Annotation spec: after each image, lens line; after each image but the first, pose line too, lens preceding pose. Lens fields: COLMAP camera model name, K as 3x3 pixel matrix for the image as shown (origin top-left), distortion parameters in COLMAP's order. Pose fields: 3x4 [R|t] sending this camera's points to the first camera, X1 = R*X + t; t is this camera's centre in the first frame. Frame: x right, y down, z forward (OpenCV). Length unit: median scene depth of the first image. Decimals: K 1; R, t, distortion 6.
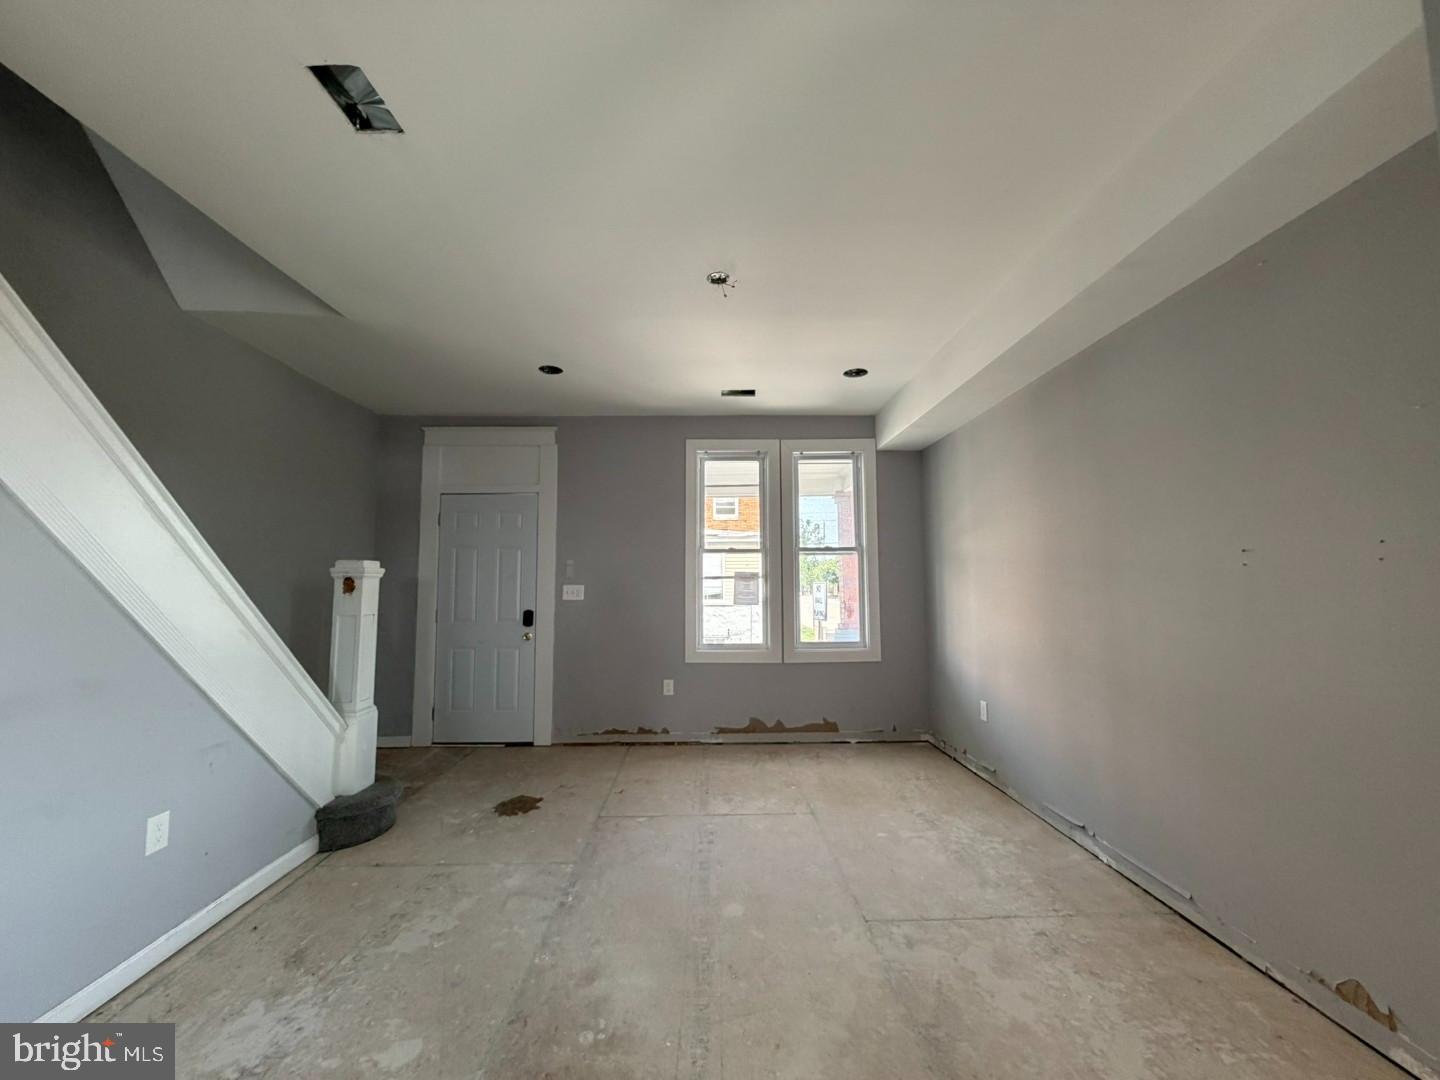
lens RADIAL K [[575.6, 0, 715.5], [0, 575.6, 542.2], [0, 0, 1]] dist [0.000339, 0.000203]
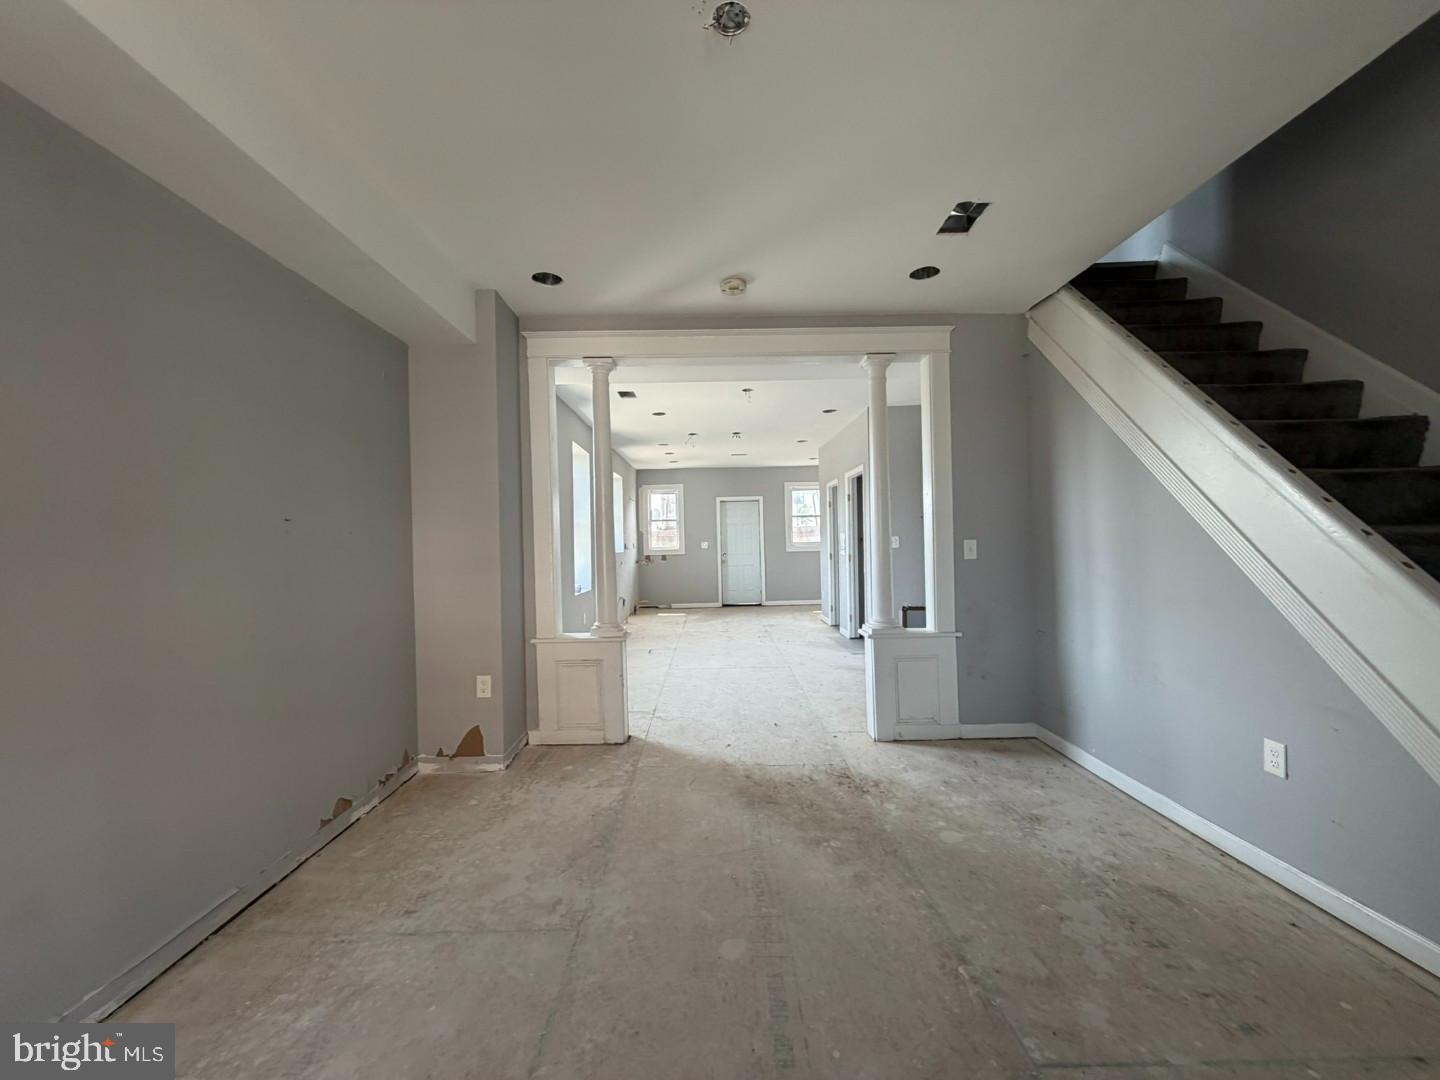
lens RADIAL K [[575.6, 0, 715.5], [0, 575.6, 542.2], [0, 0, 1]] dist [0.000339, 0.000203]
pose [[-0.999633, 0.024628, 0.011287, 0.023399], [0.023747, 0.997088, -0.072465, 0.100292], [-0.013039, -0.072170, -0.997307, 1.304910]]
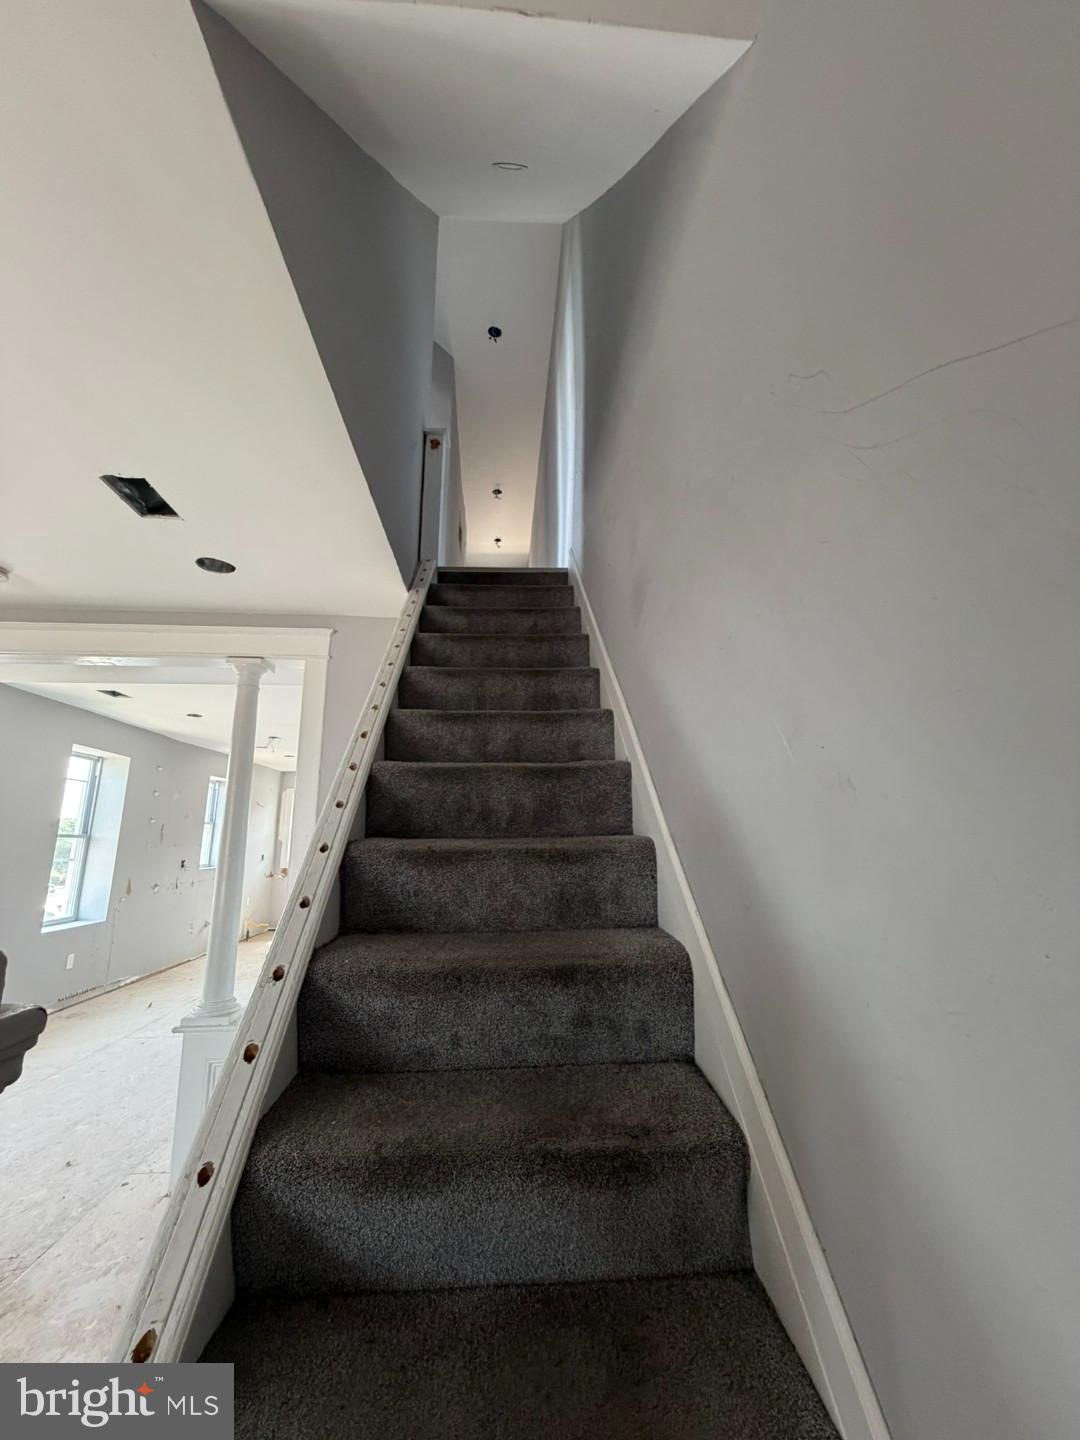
lens RADIAL K [[575.6, 0, 538.4], [0, 575.6, 714.7], [0, 0, 1]] dist [0.000339, 0.000203]
pose [[-0.998668, -0.001200, -0.051581, -0.739683], [0.013451, 0.959105, -0.282731, 0.018325], [0.049811, -0.283048, -0.957811, 1.098153]]
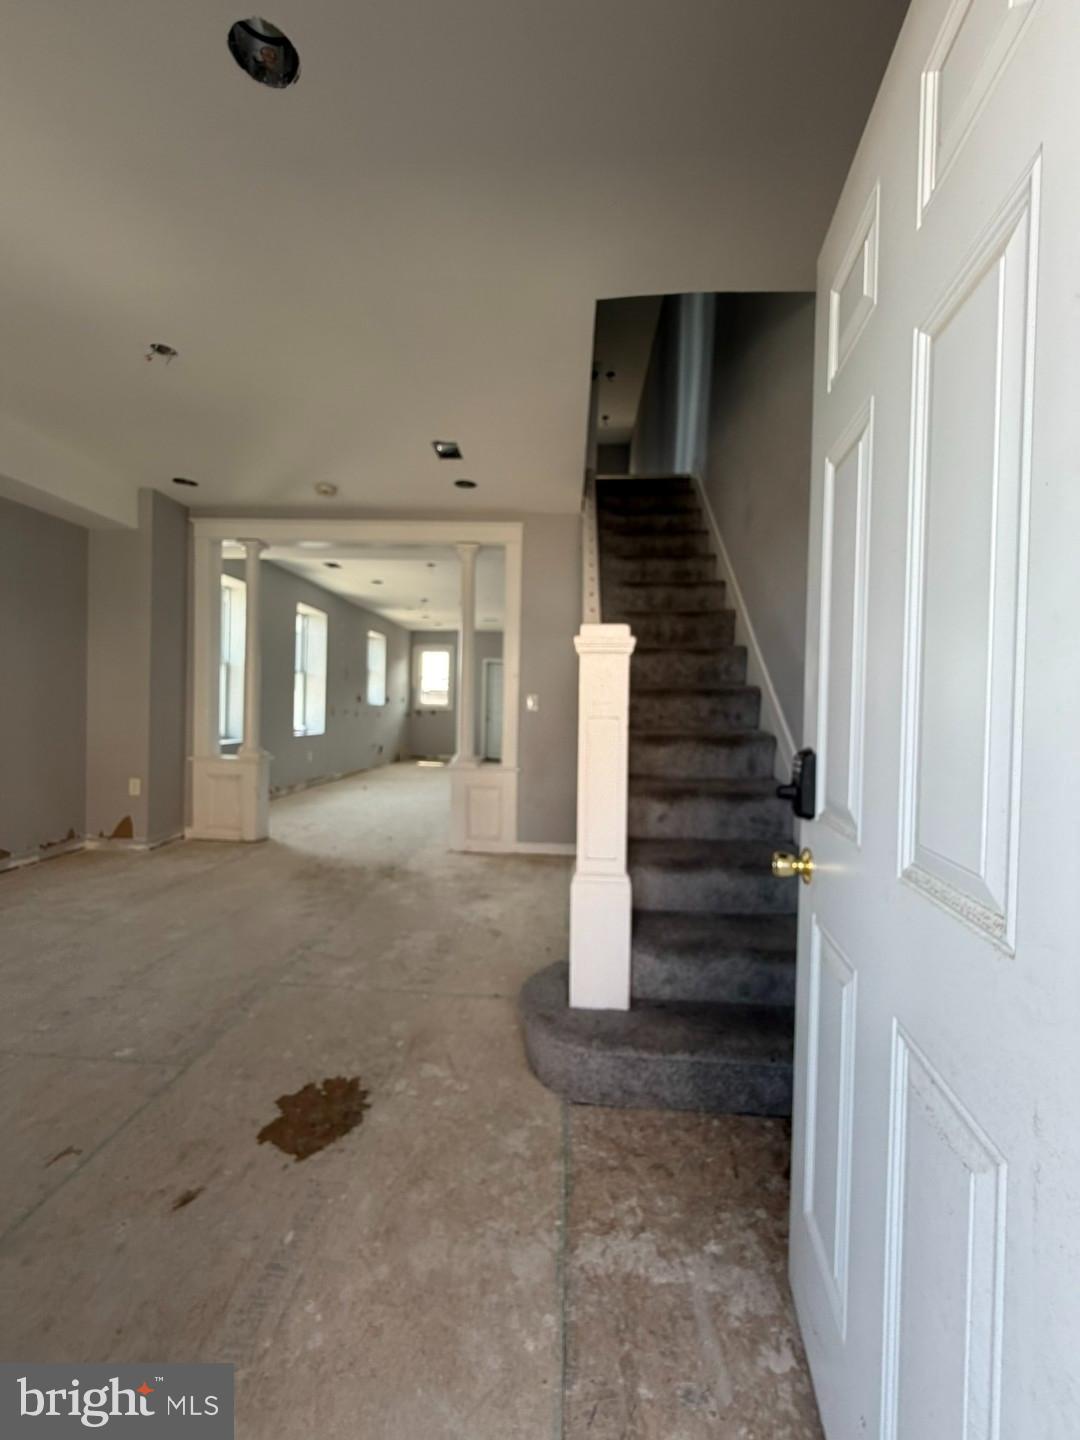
lens RADIAL K [[575.6, 0, 538.4], [0, 575.6, 714.7], [0, 0, 1]] dist [0.000339, 0.000203]
pose [[-0.997406, -0.020245, 0.069075, -0.586250], [-0.024336, 0.997967, -0.058905, 0.157386], [-0.067742, -0.060433, -0.995871, 1.575905]]
